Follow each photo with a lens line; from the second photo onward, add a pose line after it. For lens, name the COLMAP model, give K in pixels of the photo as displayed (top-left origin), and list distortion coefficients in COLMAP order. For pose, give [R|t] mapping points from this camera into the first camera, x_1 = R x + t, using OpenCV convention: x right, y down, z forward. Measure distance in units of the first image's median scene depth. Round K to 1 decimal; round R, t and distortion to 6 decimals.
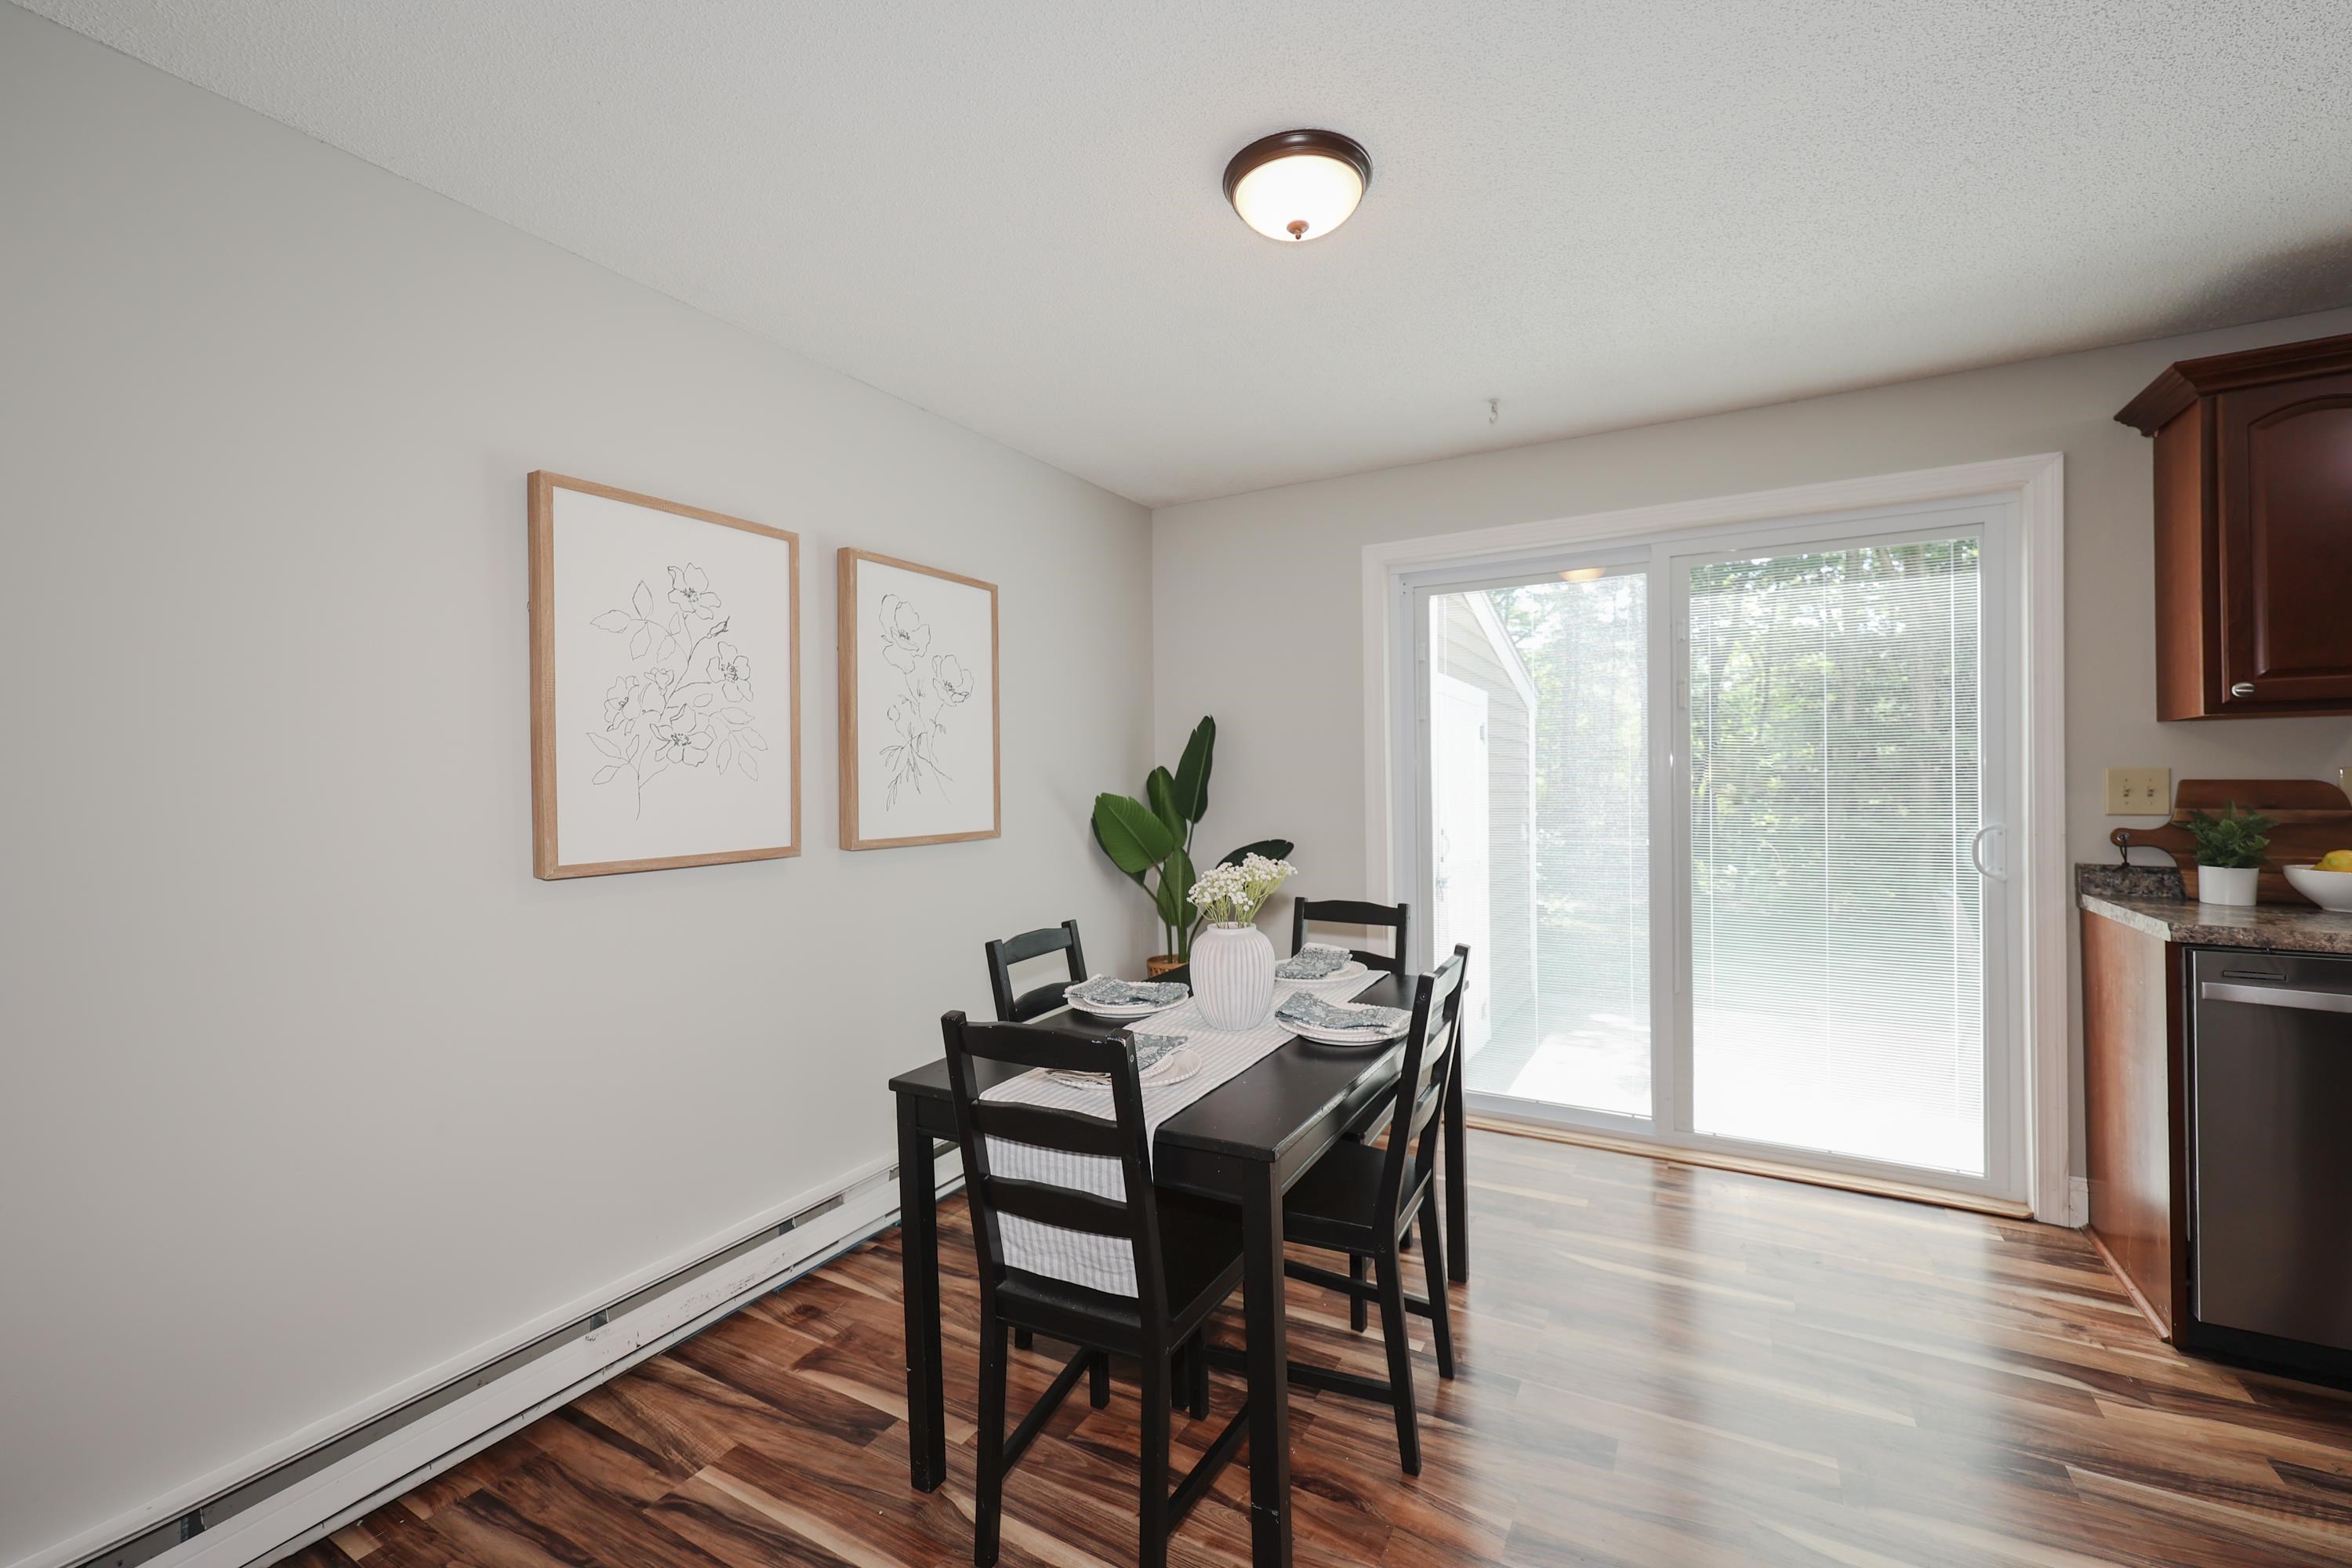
lens RADIAL K [[970.2, 0, 1178.3], [0, 970.2, 782.1], [0, 0, 1]] dist [0.000943, -0.000263]
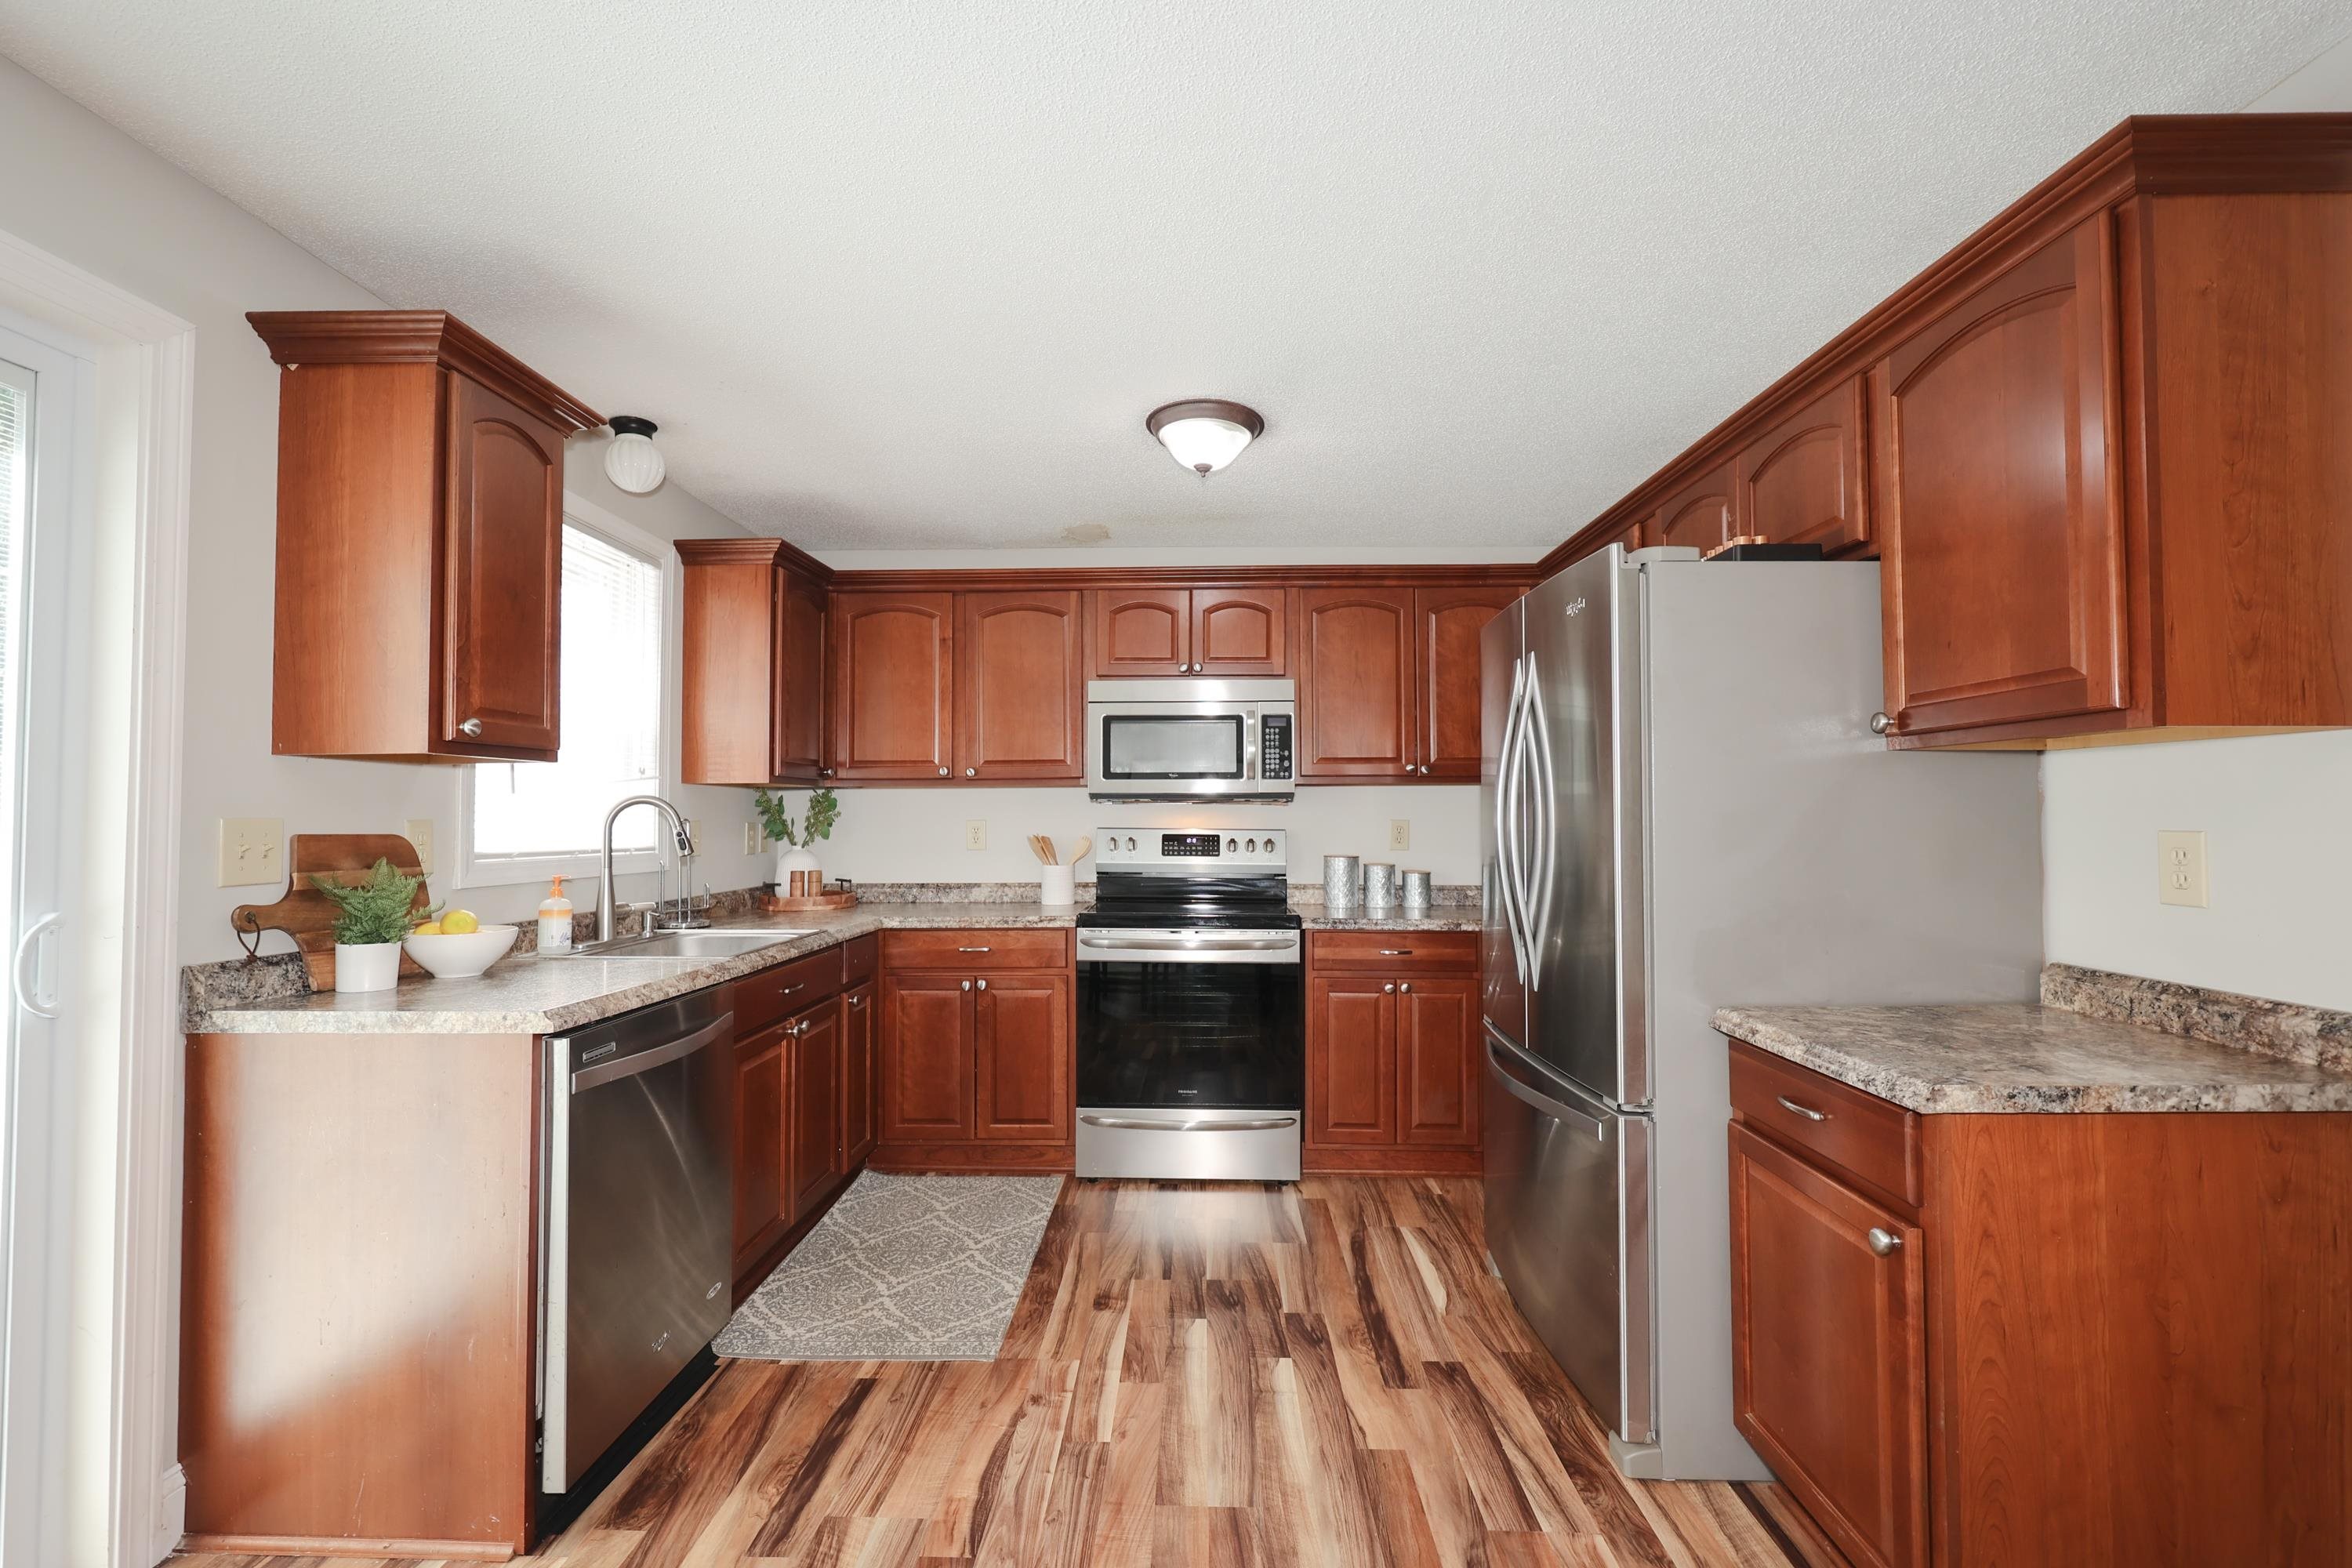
lens RADIAL K [[1004.9, 0, 1178.1], [0, 1004.9, 781.2], [0, 0, 1]] dist [0.001440, -0.000049]
pose [[-0.478451, 0.046218, 0.876897, 0.025545], [0.010187, 0.998839, -0.047086, 0.000348], [-0.878055, -0.013595, -0.478366, 0.777997]]
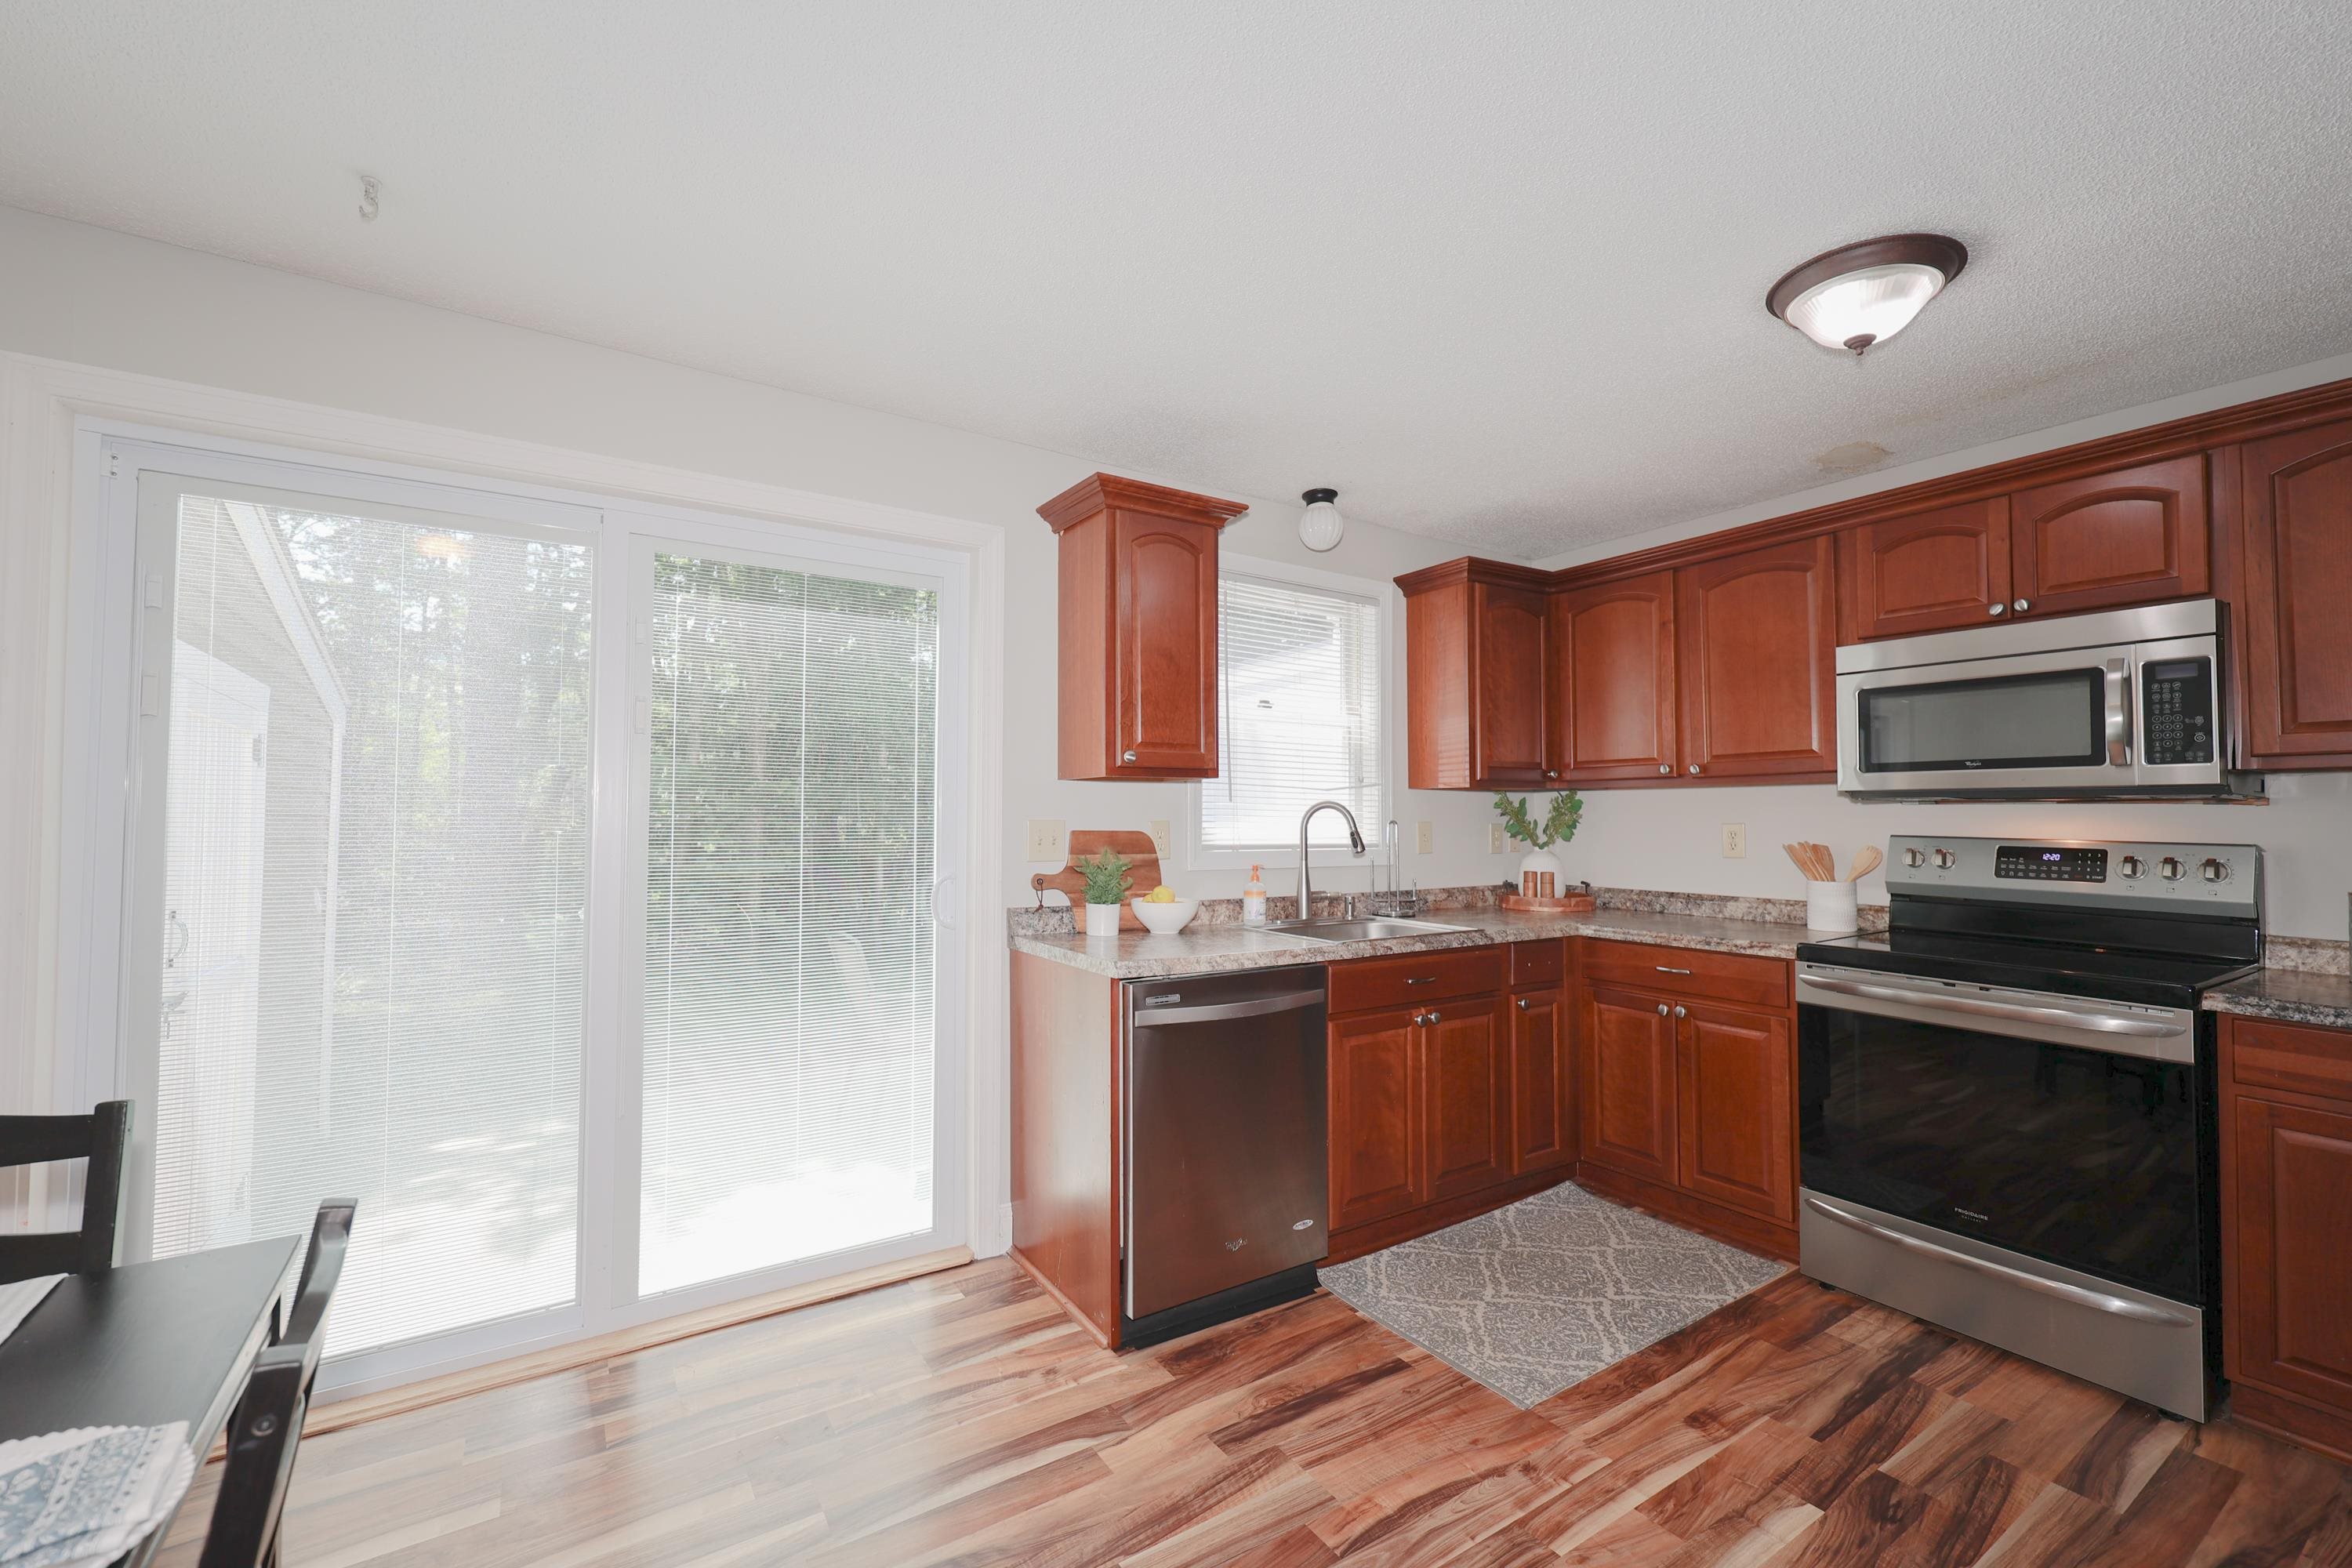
lens RADIAL K [[970.2, 0, 1178.3], [0, 970.2, 782.1], [0, 0, 1]] dist [0.000943, -0.000263]
pose [[0.454810, 0.043944, 0.889503, 0.048135], [-0.006005, 0.998911, -0.046279, -0.007125], [-0.890568, 0.015706, 0.454579, 0.354769]]
